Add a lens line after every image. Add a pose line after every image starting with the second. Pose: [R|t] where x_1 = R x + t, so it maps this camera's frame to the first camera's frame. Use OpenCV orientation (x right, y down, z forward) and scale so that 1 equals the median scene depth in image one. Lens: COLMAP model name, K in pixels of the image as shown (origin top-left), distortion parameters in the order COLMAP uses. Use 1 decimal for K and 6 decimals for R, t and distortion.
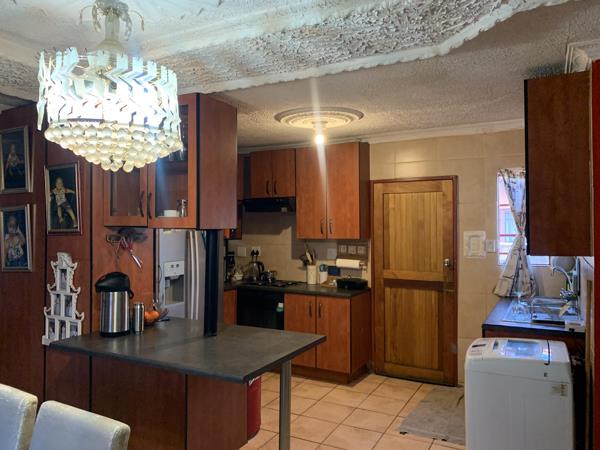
lens RADIAL K [[447.9, 0, 275.9], [0, 447.9, 224.6], [0, 0, 1]] dist [0.001090, -0.003771]
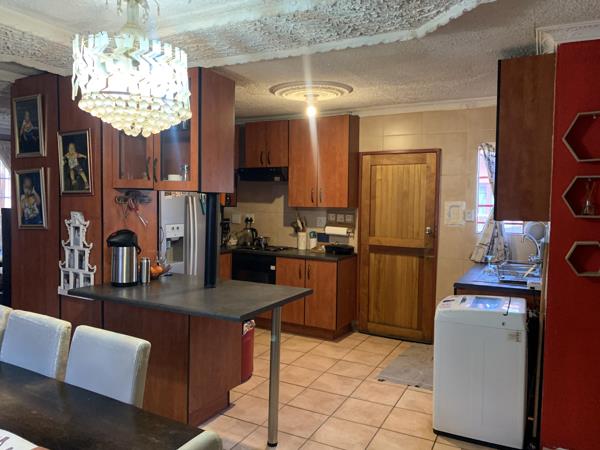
lens RADIAL K [[447.9, 0, 275.9], [0, 447.9, 224.6], [0, 0, 1]] dist [0.001090, -0.003771]
pose [[0.999767, 0.013443, 0.016883, -0.001281], [-0.014438, 0.998081, 0.060211, 0.019309], [-0.016041, -0.060441, 0.998043, -0.104866]]
